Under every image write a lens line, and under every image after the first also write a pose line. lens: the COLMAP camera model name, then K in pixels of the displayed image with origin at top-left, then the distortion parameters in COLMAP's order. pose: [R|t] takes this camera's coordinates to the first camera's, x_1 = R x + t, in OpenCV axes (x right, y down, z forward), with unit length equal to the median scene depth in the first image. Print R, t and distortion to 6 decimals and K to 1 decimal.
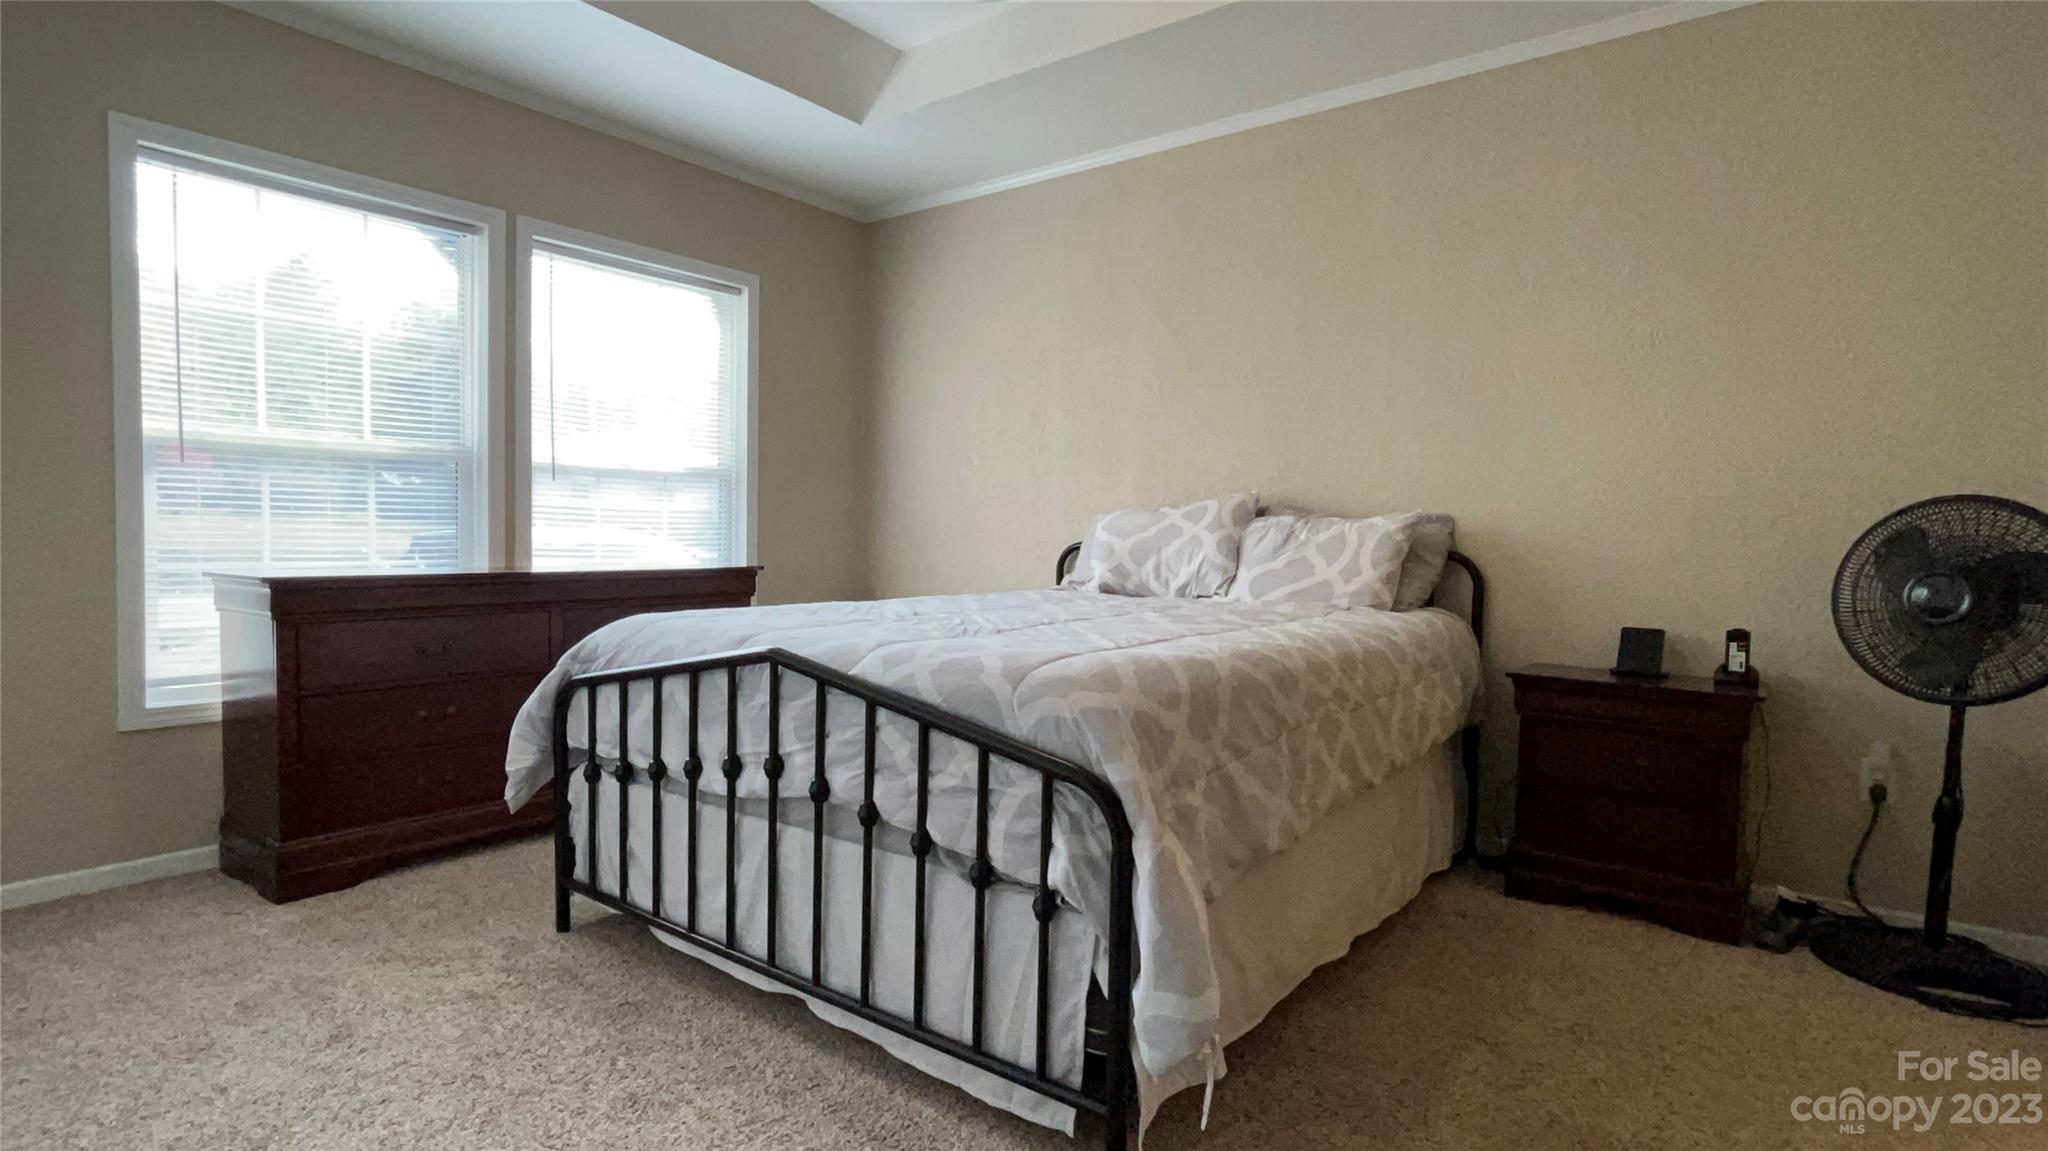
lens RADIAL K [[1044.5, 0, 1025.6], [0, 1044.5, 575.8], [0, 0, 1]] dist [0.005773, -0.000405]
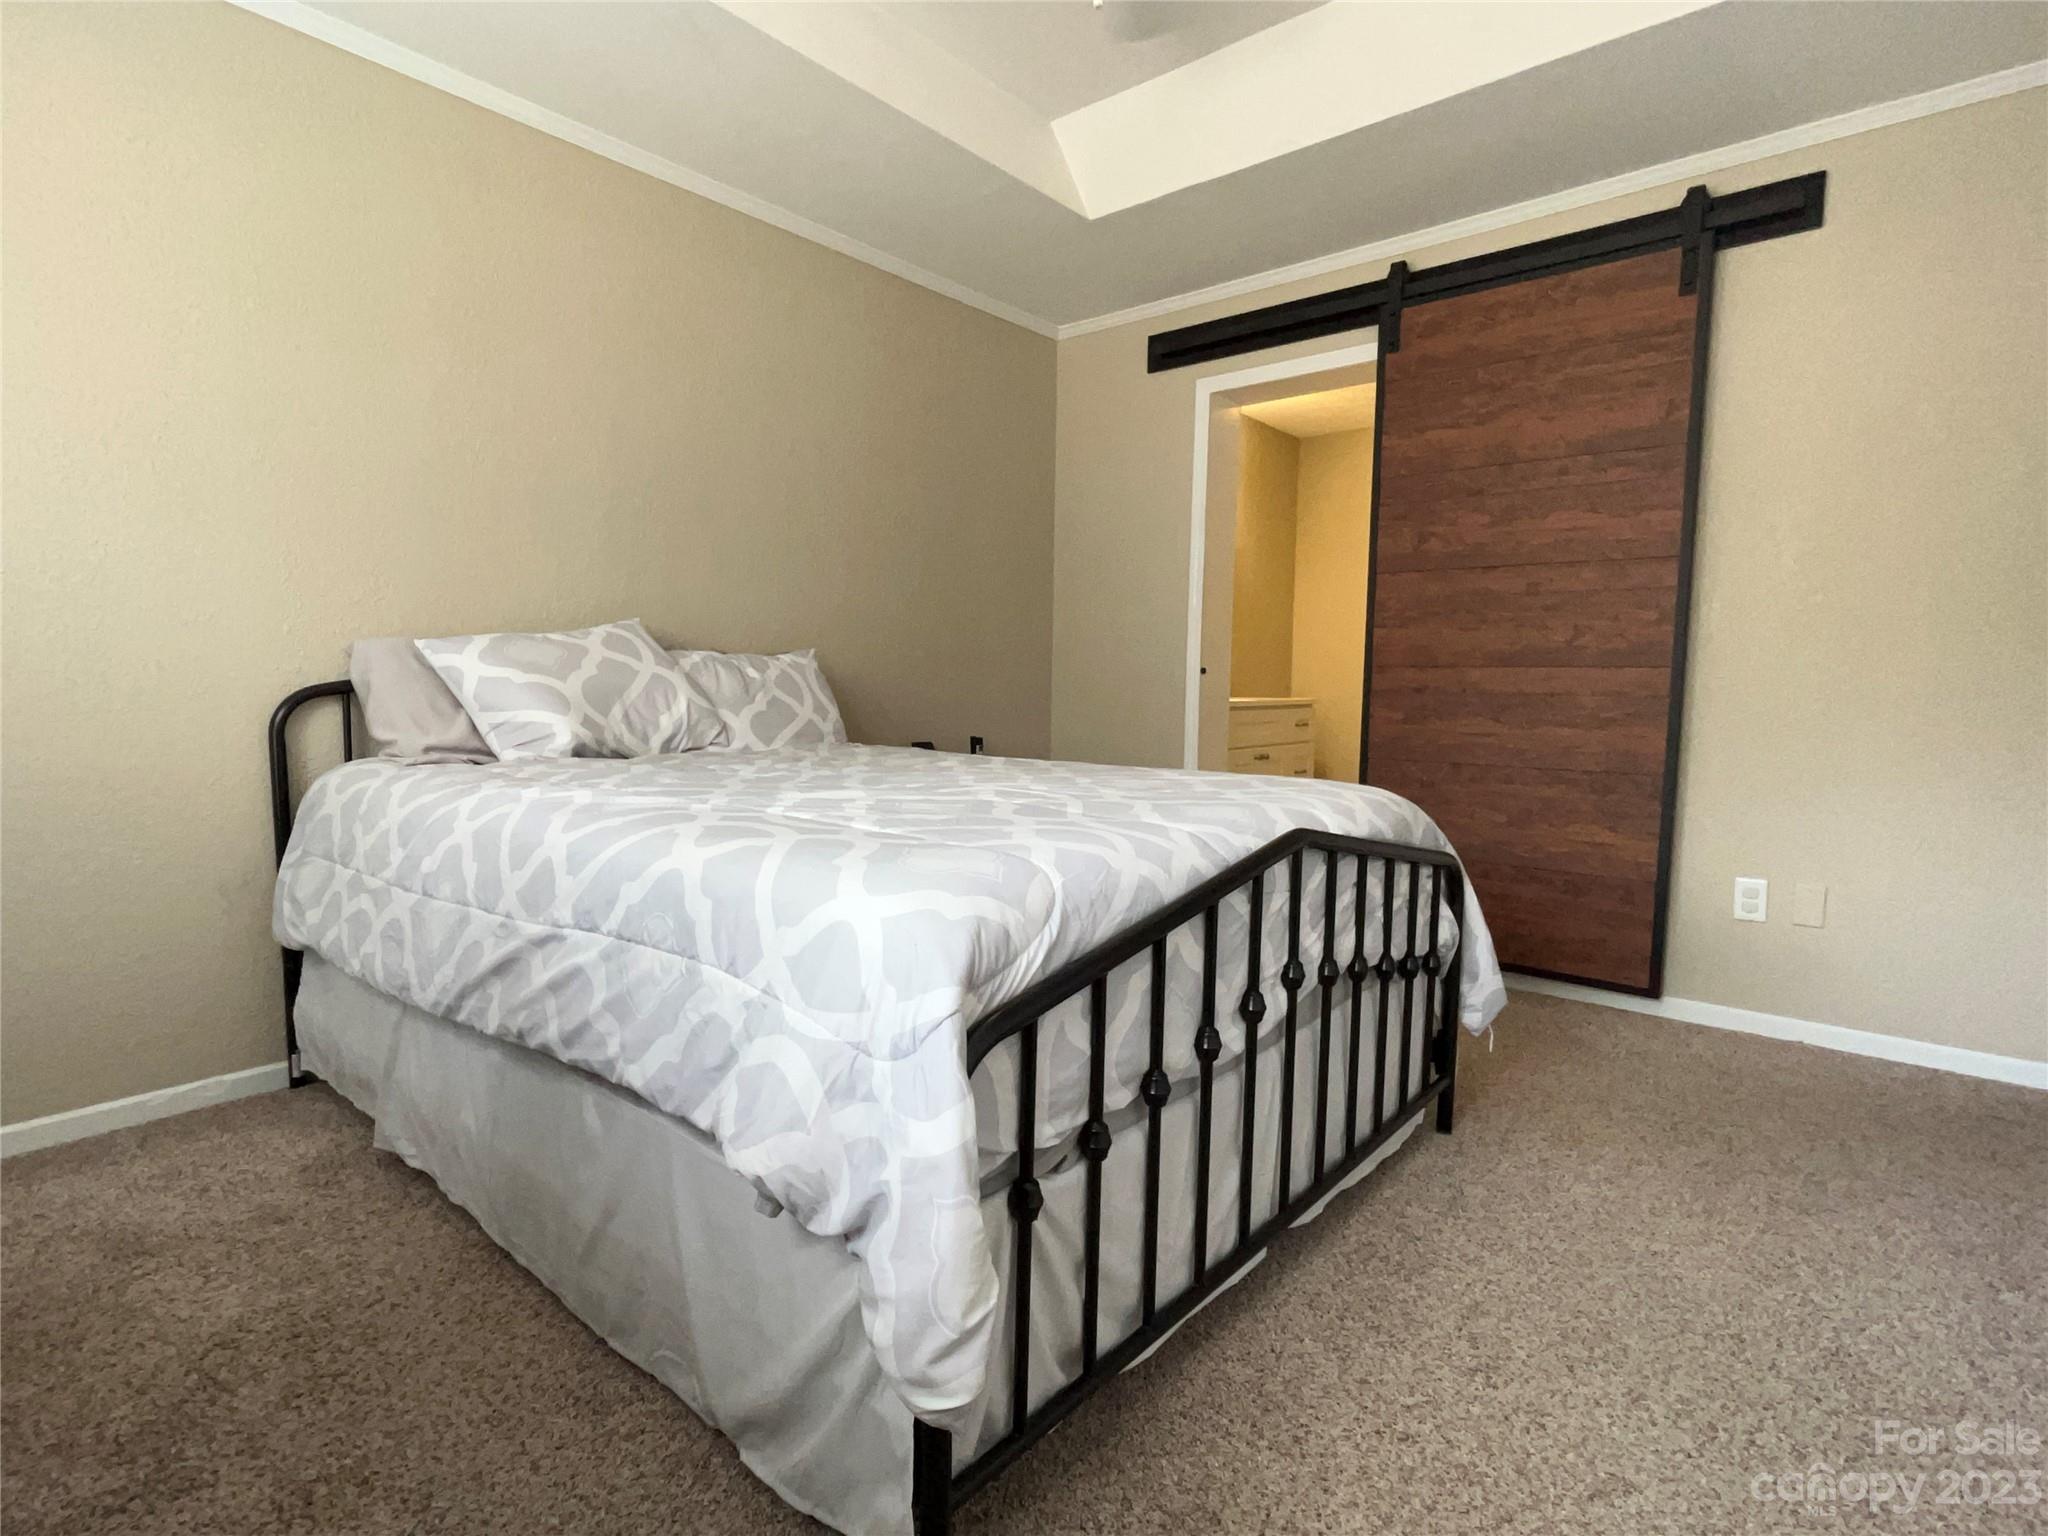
lens RADIAL K [[1033.9, 0, 1025.9], [0, 1033.9, 773.4], [0, 0, 1]] dist [-0.002044, -0.000361]
pose [[0.044408, -0.101779, 0.993815, -0.858033], [0.029258, 0.994503, 0.100542, -0.047903], [-0.998585, 0.024612, 0.047142, 0.974885]]
